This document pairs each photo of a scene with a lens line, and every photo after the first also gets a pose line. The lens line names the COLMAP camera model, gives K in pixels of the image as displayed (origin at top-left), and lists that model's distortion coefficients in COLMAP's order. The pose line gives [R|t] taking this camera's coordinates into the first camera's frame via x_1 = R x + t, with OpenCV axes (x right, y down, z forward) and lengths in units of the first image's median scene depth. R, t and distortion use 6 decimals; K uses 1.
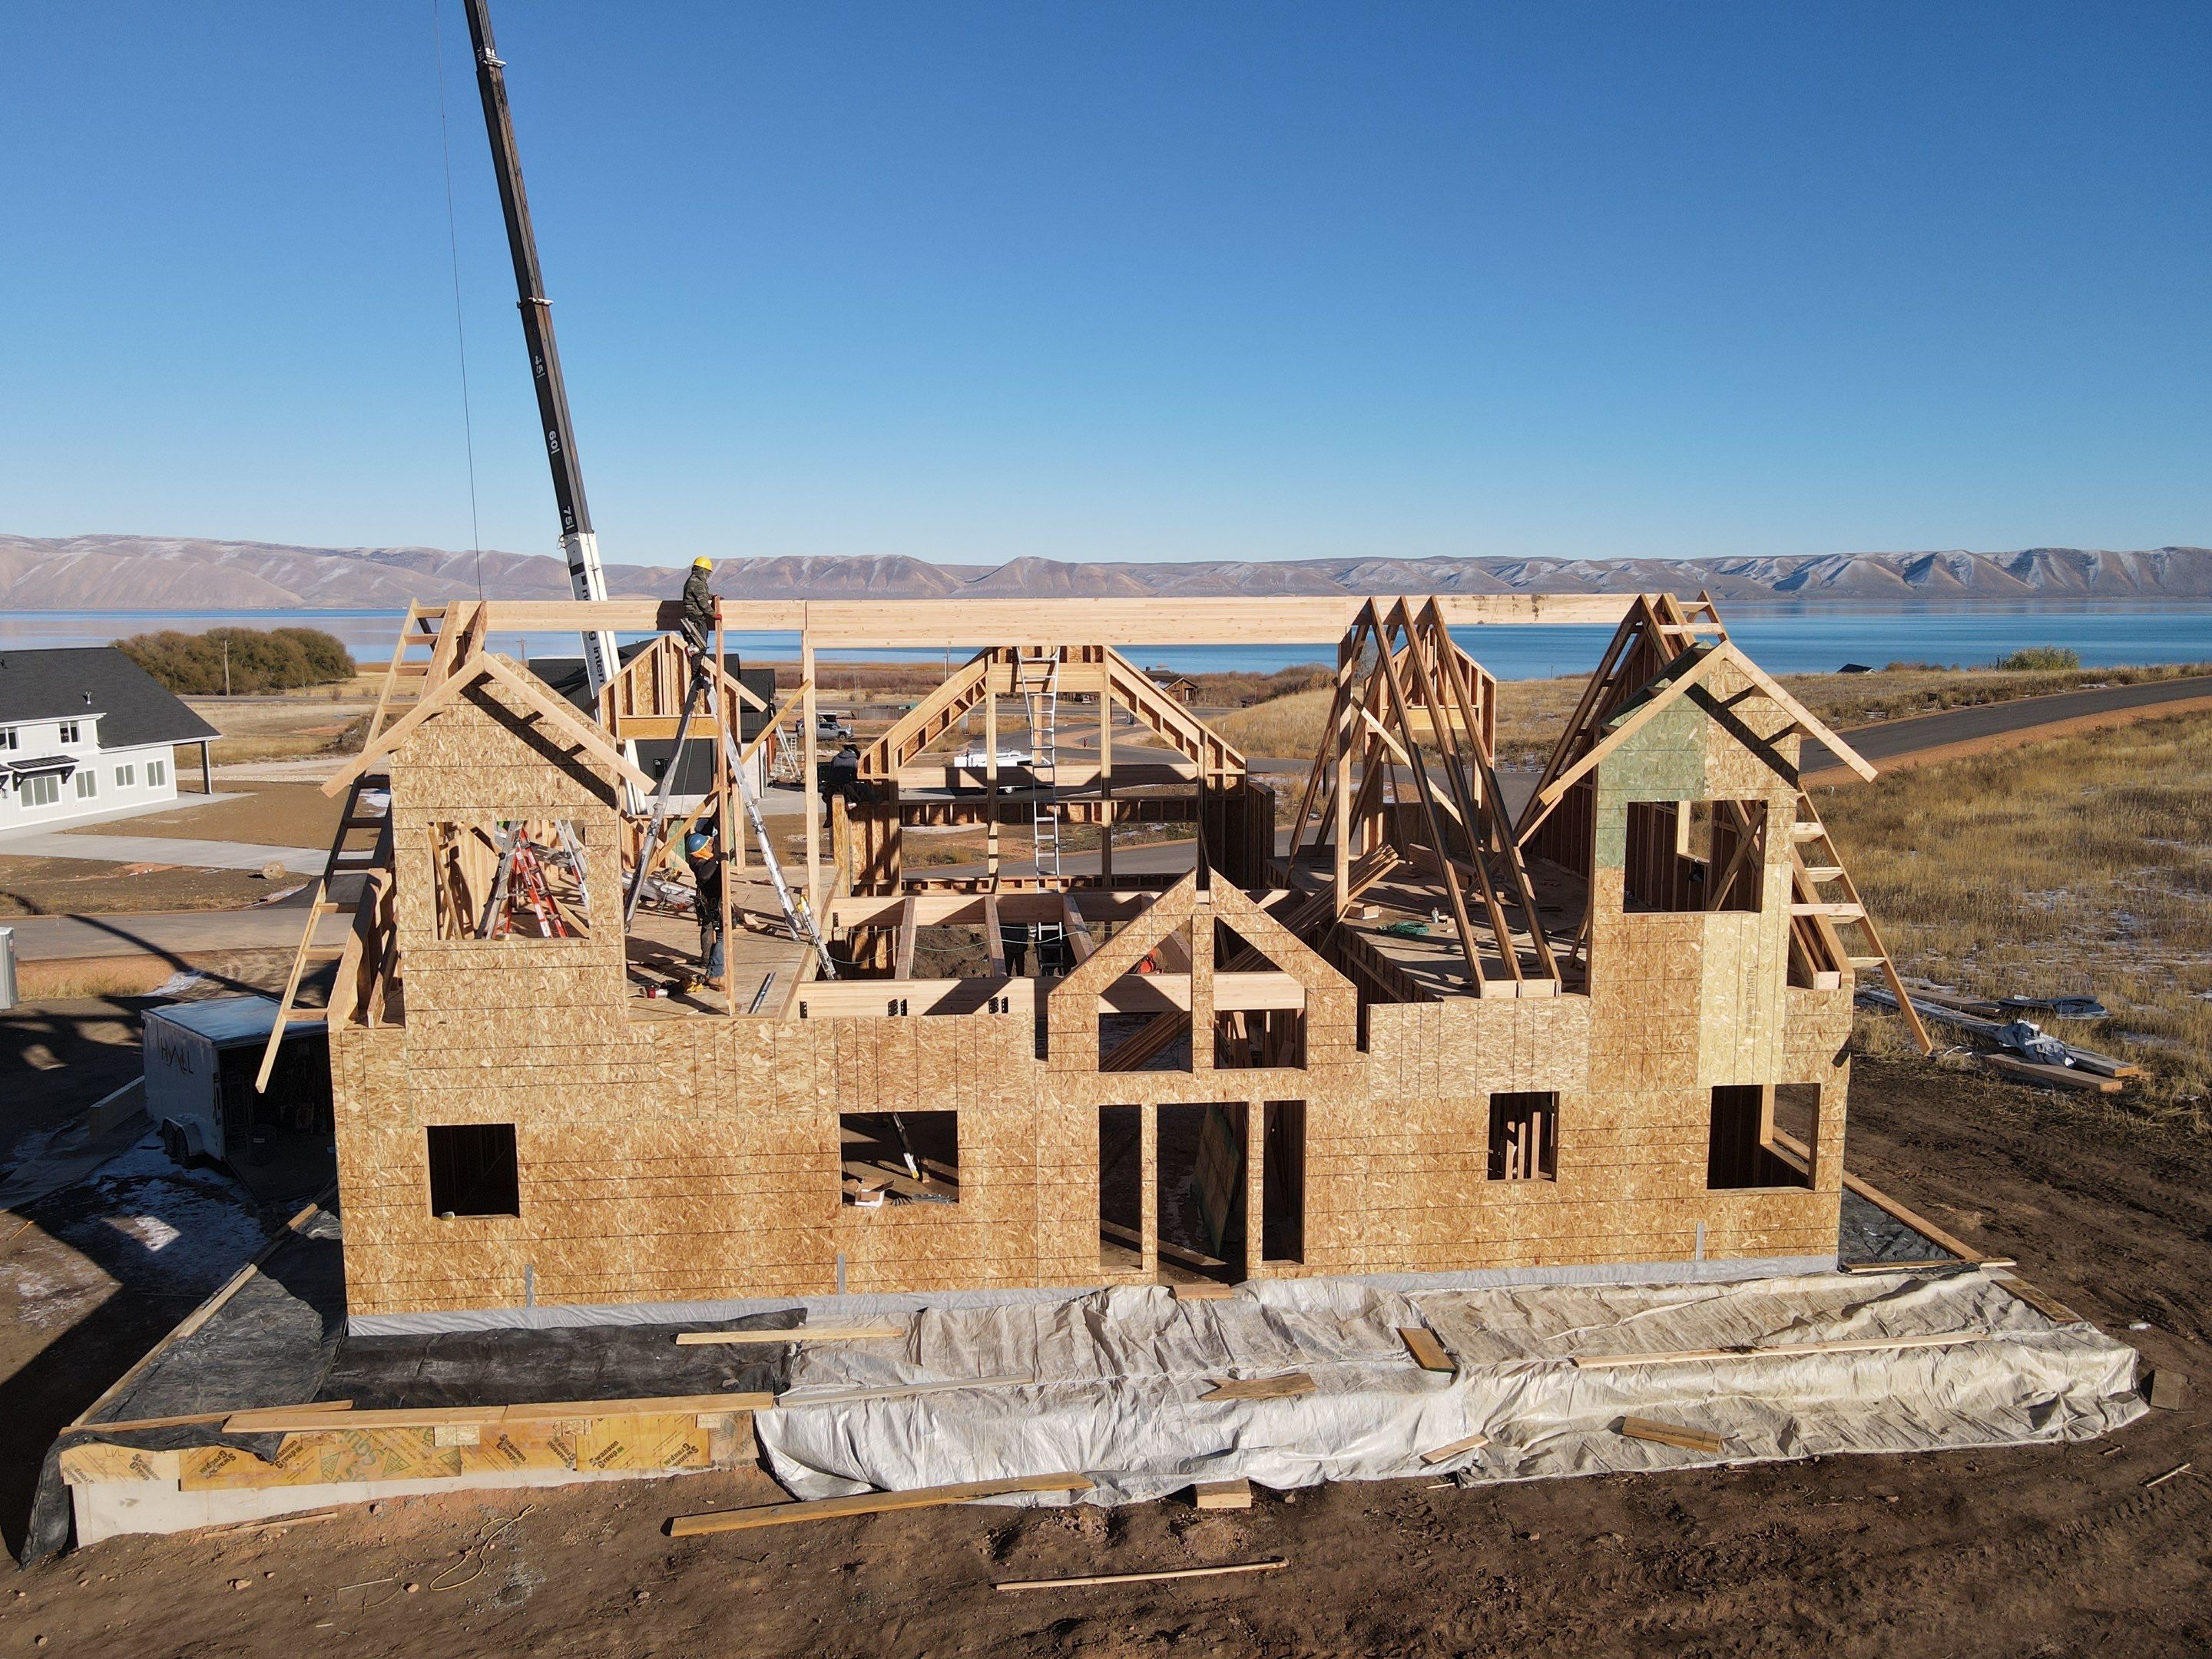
lens RADIAL K [[1618.6, 0, 1093.4], [0, 1618.6, 830.2], [0, 0, 1]] dist [0.008460, 0.007731]
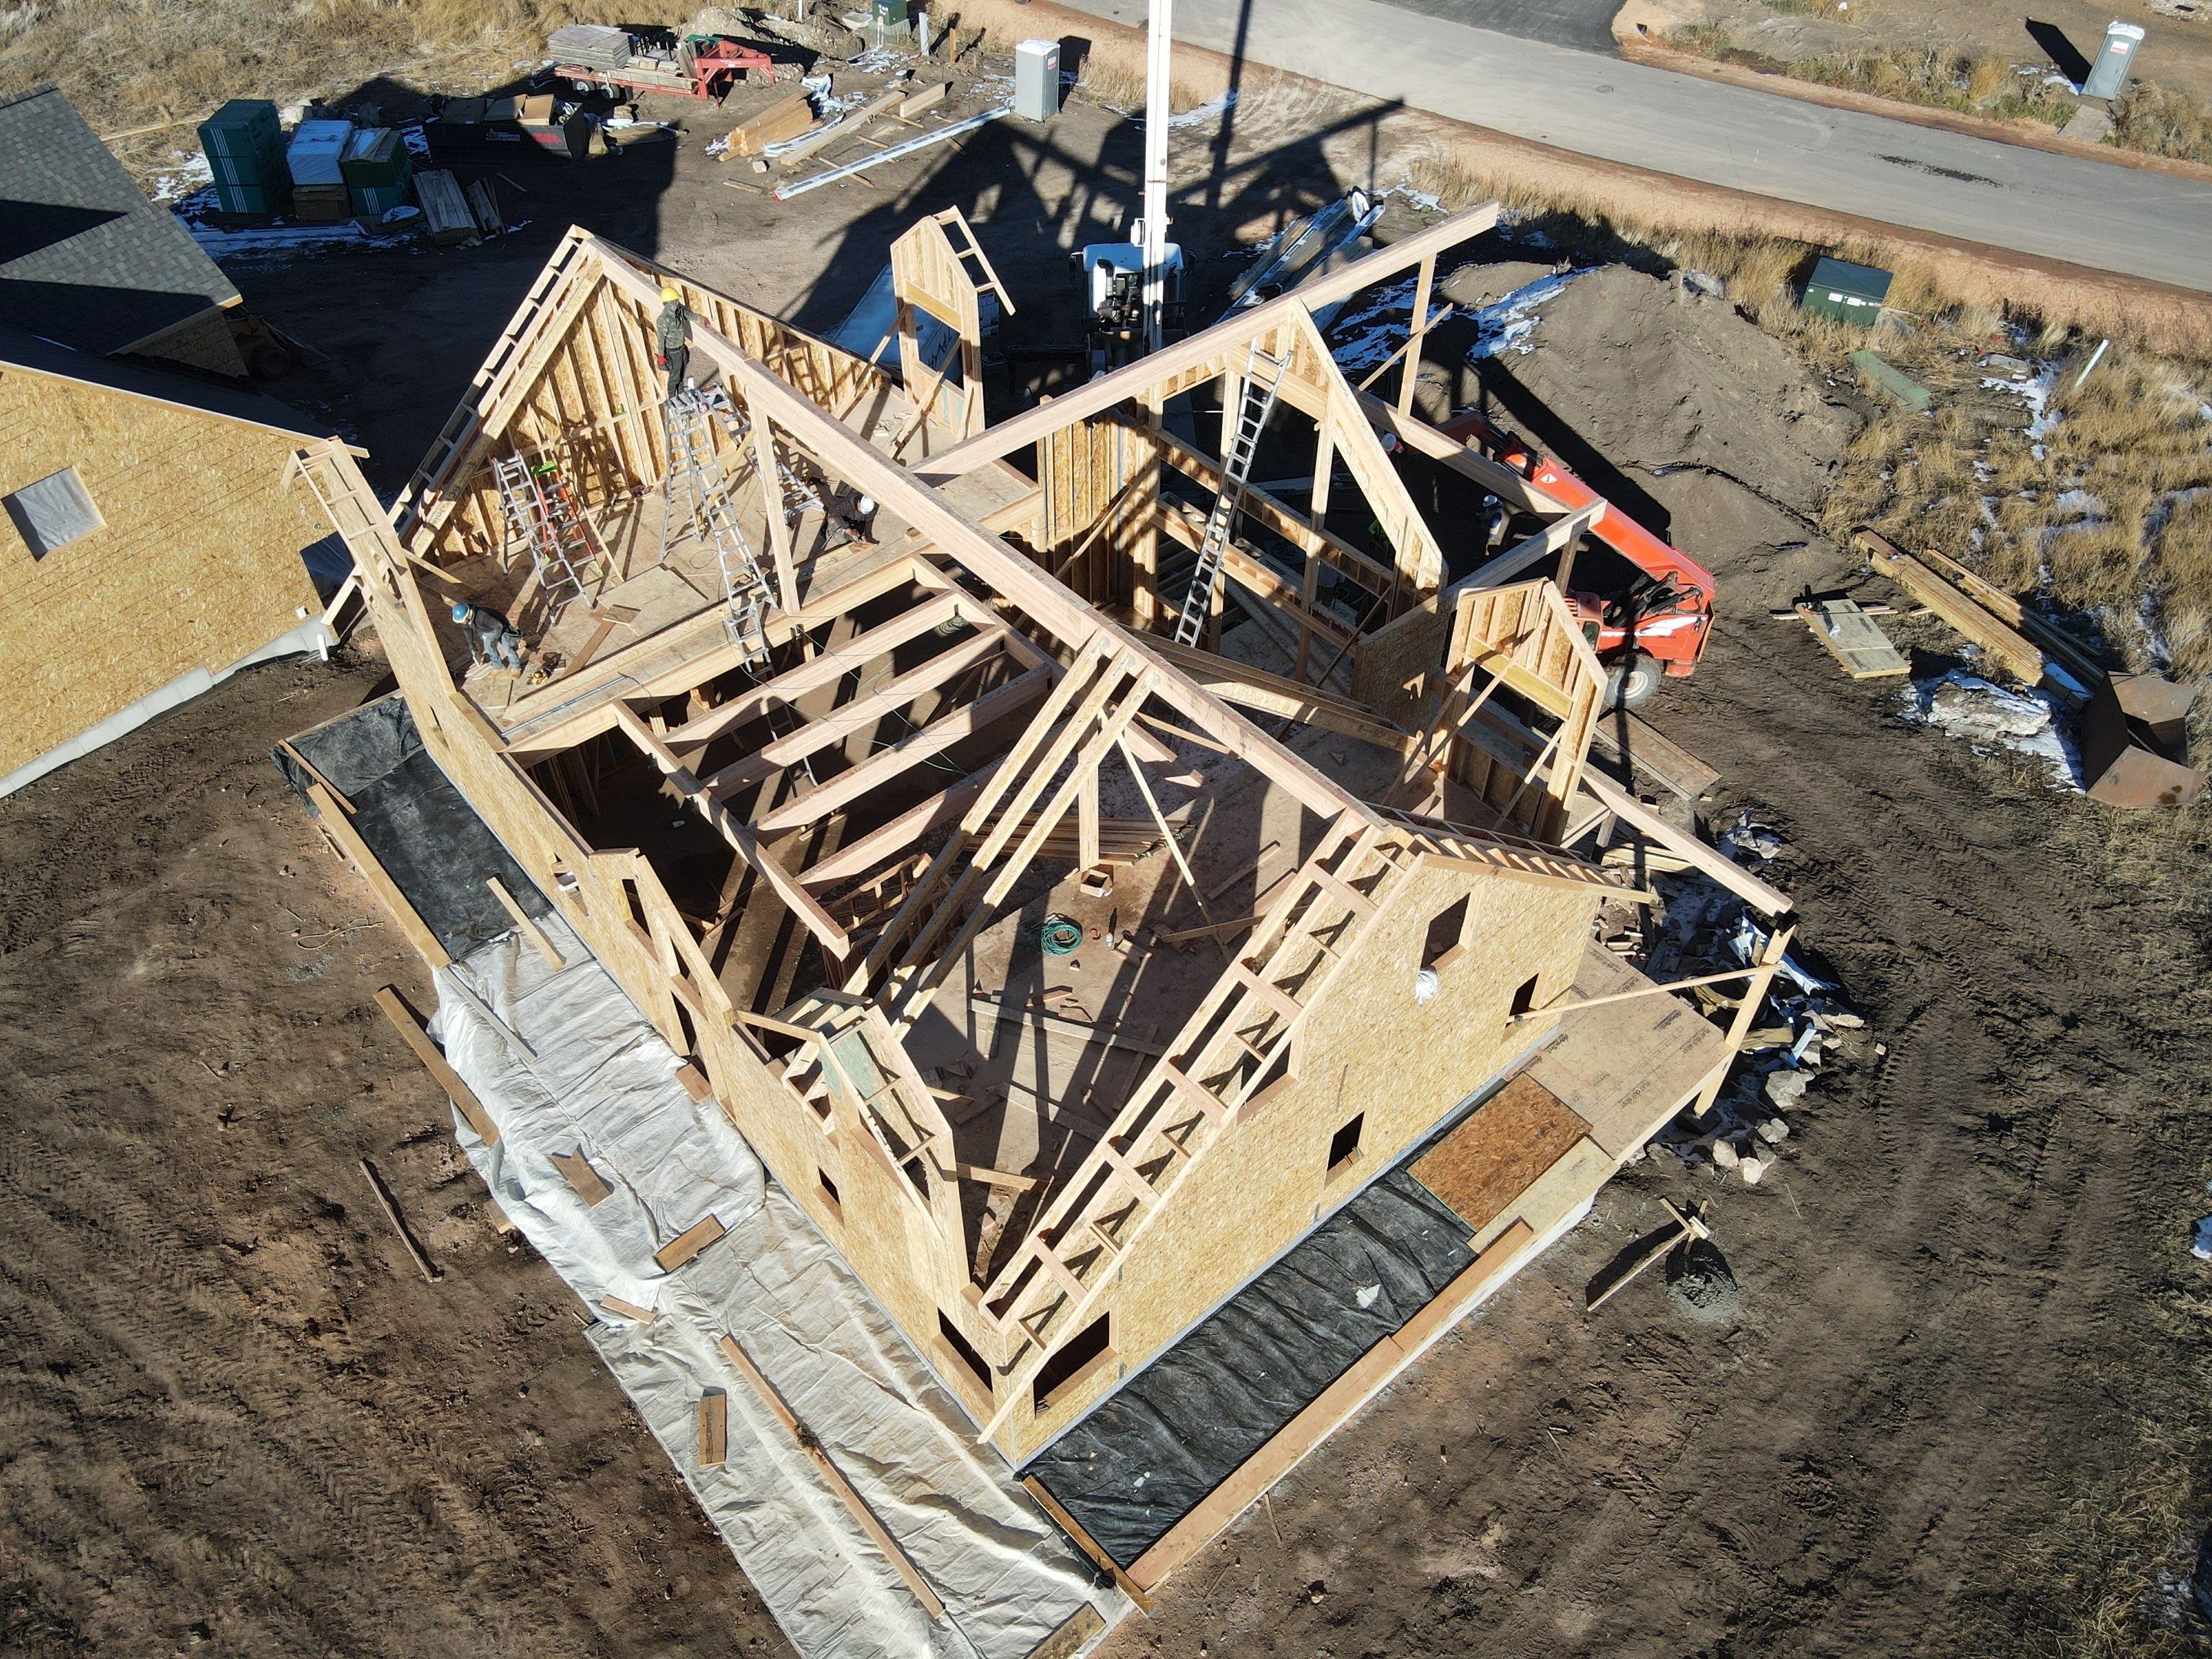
lens RADIAL K [[1618.6, 0, 1095.8], [0, 1618.6, 832.3], [0, 0, 1]] dist [0.008460, 0.007731]
pose [[0.578006, 0.592902, -0.560692, 0.882759], [-0.113895, 0.738985, 0.664025, -0.780809], [0.808045, -0.319951, 0.494667, 0.698505]]
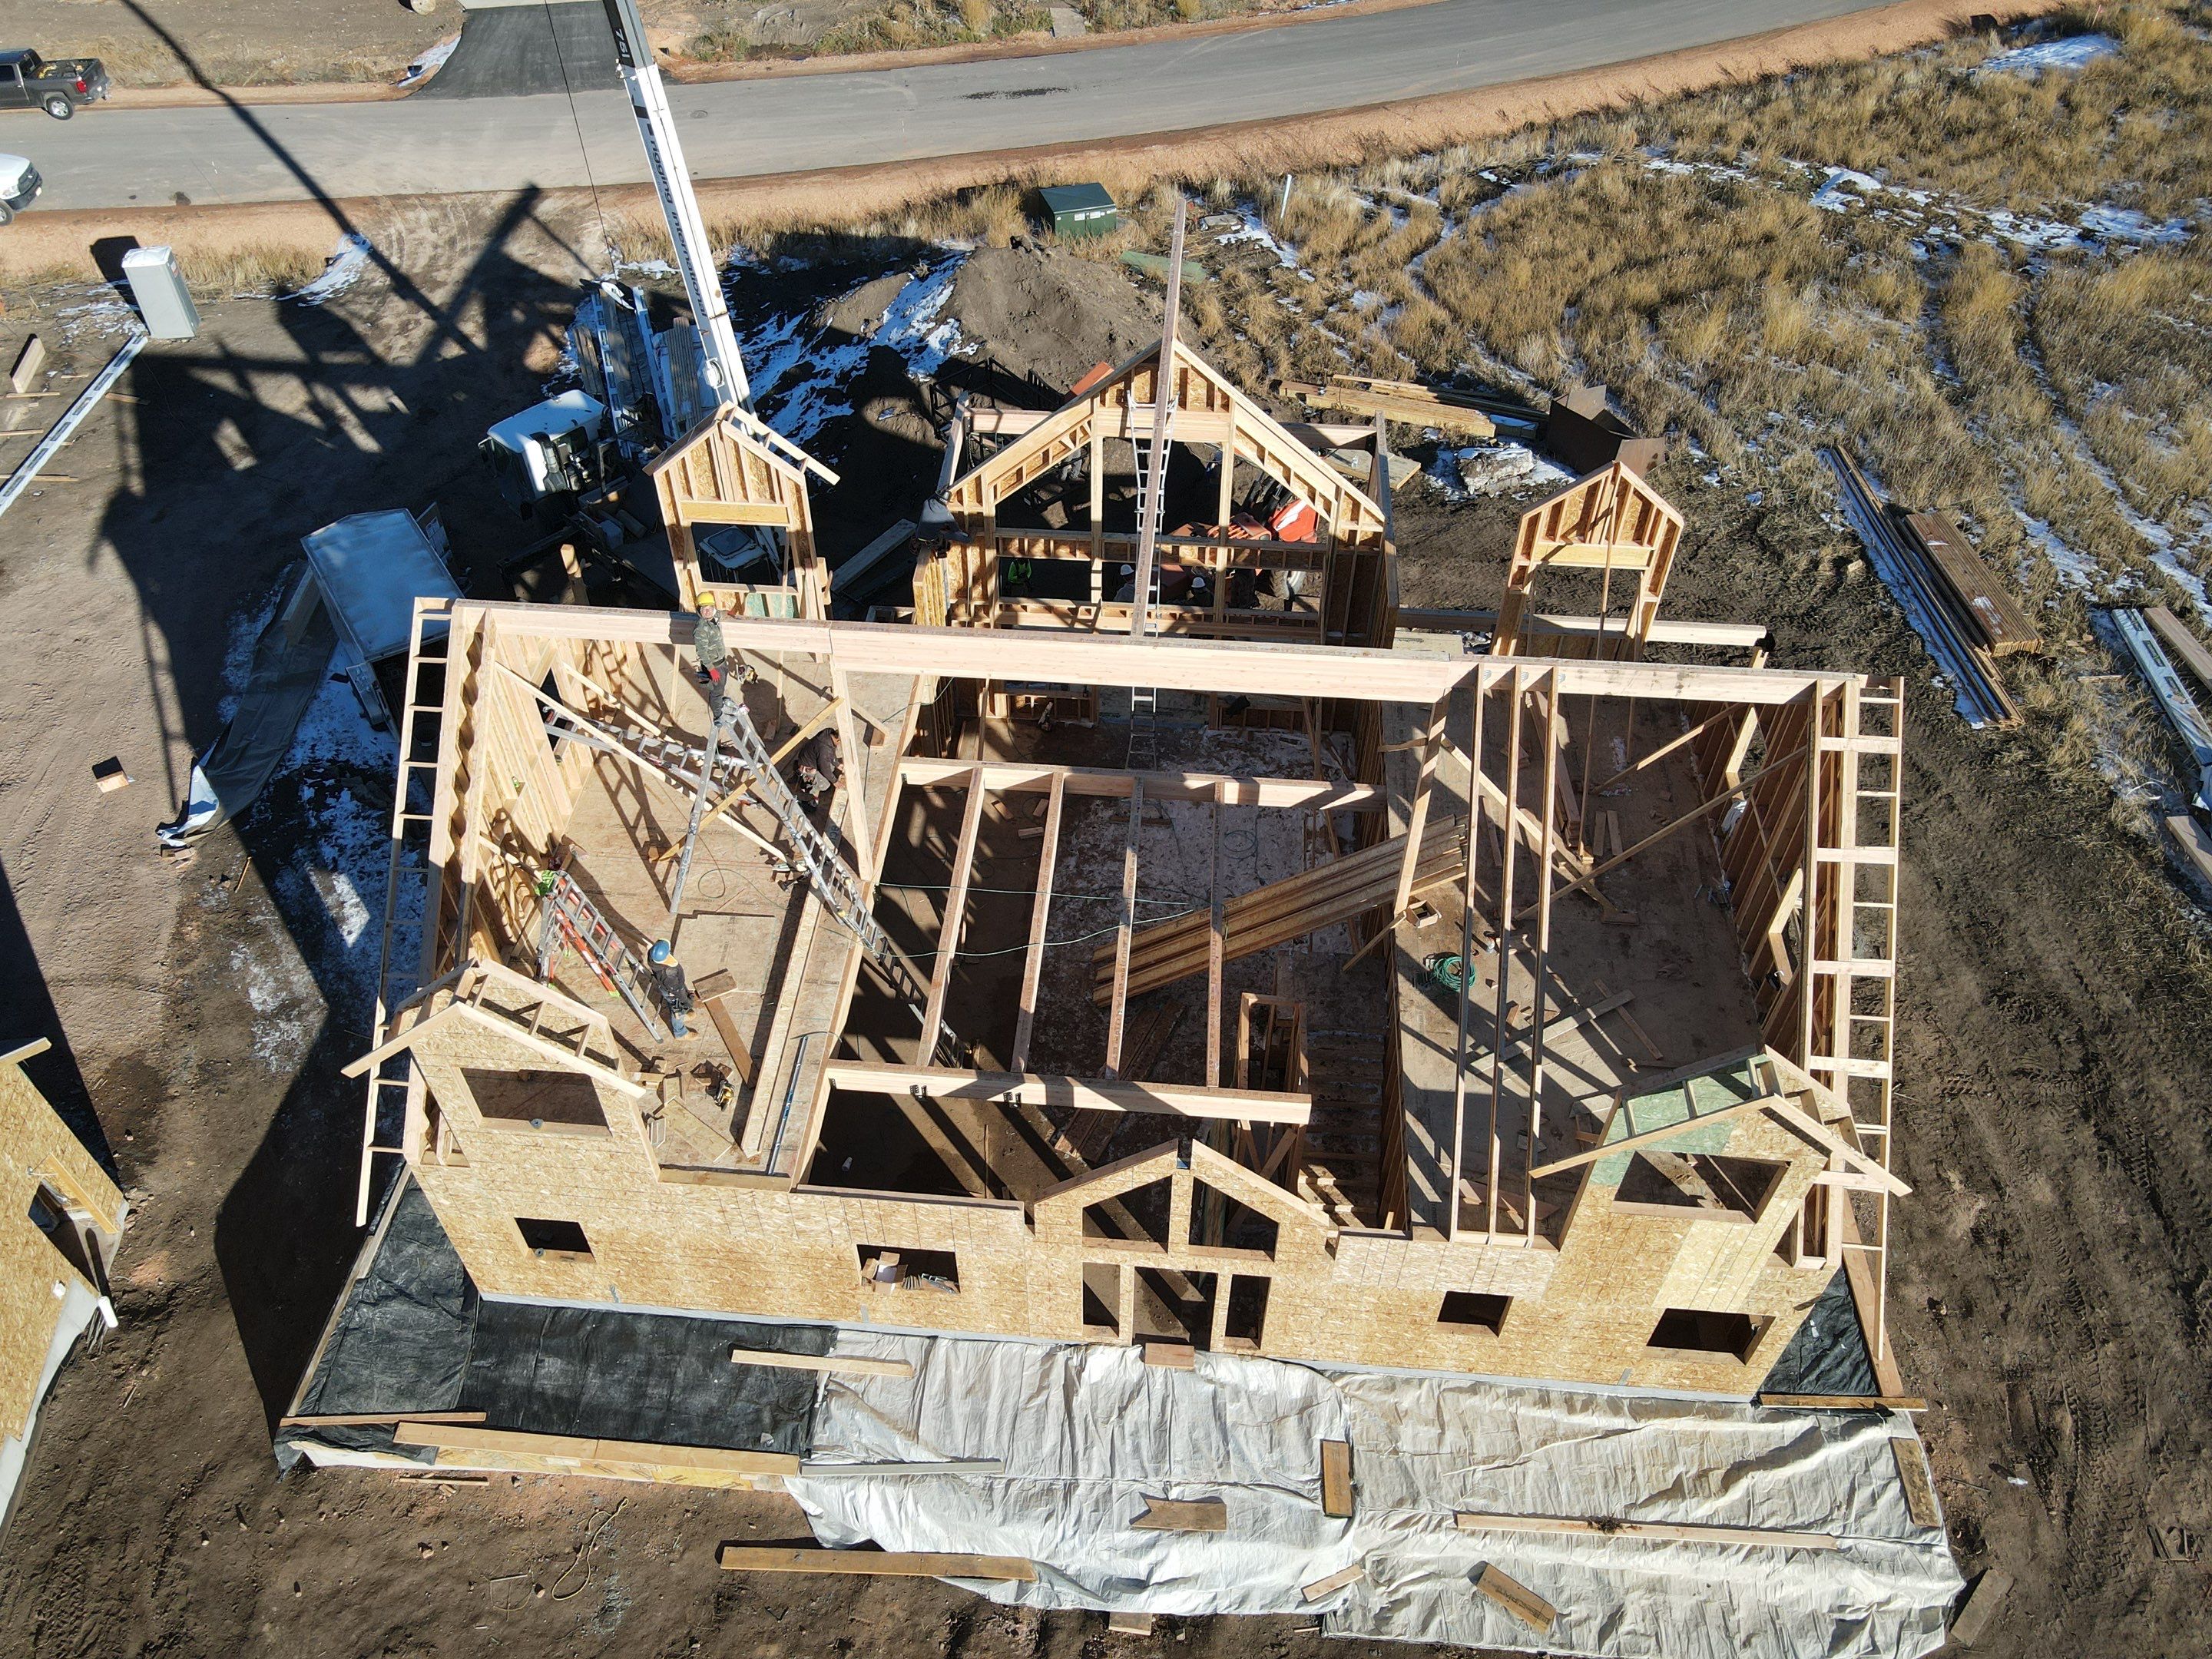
lens RADIAL K [[1618.6, 0, 1093.4], [0, 1618.6, 820.8], [0, 0, 1]] dist [0.008460, 0.007731]
pose [[0.985080, 0.127376, -0.115725, 0.101671], [-0.029518, 0.787537, 0.615560, -0.752959], [0.169545, -0.602960, 0.779547, 0.320924]]
